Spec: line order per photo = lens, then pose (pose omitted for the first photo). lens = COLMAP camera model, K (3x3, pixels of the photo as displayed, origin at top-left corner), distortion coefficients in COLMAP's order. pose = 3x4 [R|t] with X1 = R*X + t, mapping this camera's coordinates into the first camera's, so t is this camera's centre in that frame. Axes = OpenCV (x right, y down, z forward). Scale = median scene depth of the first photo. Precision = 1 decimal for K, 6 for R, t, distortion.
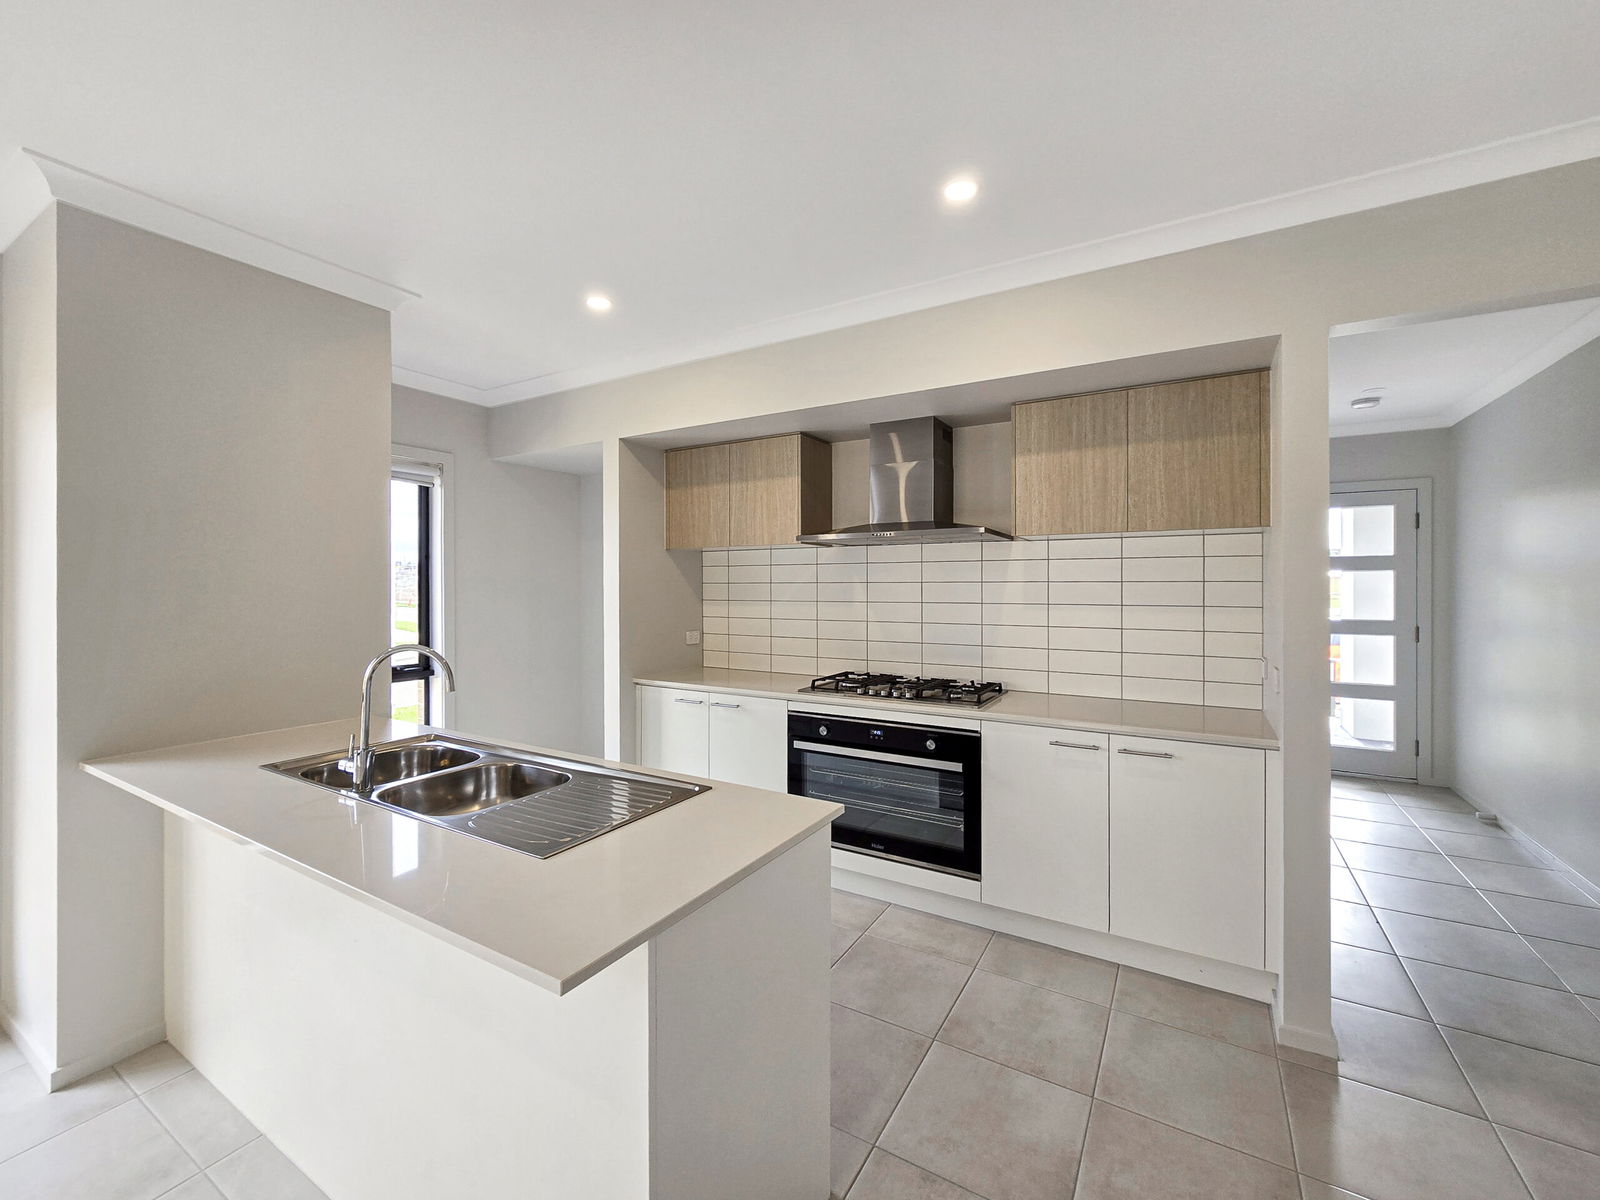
lens RADIAL K [[661.8, 0, 789.4], [0, 661.8, 586.7], [0, 0, 1]] dist [-0.001232, 0.000174]
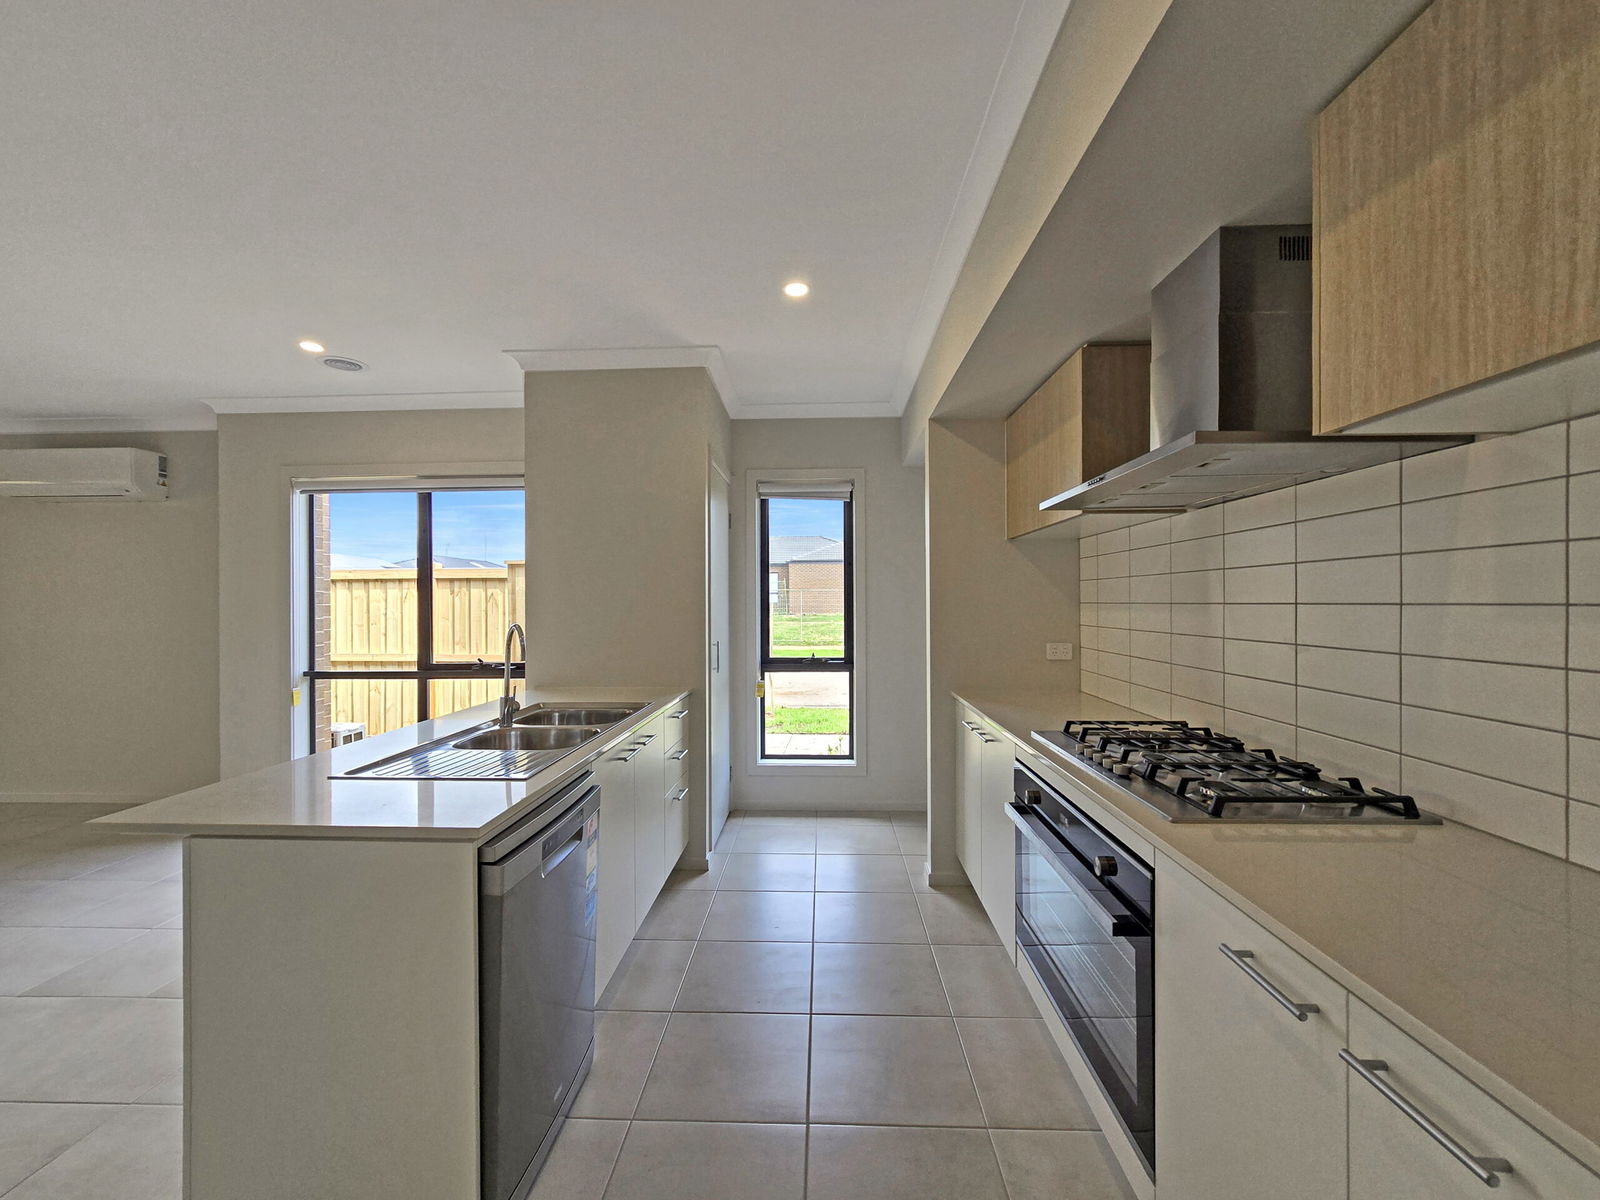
lens RADIAL K [[661.8, 0, 796.0], [0, 661.8, 604.1], [0, 0, 1]] dist [-0.001232, 0.000174]
pose [[0.485546, 0.002613, -0.874207, 0.475852], [0.000863, 0.999994, 0.003469, 0.023382], [0.874211, -0.002438, 0.485540, 0.453972]]
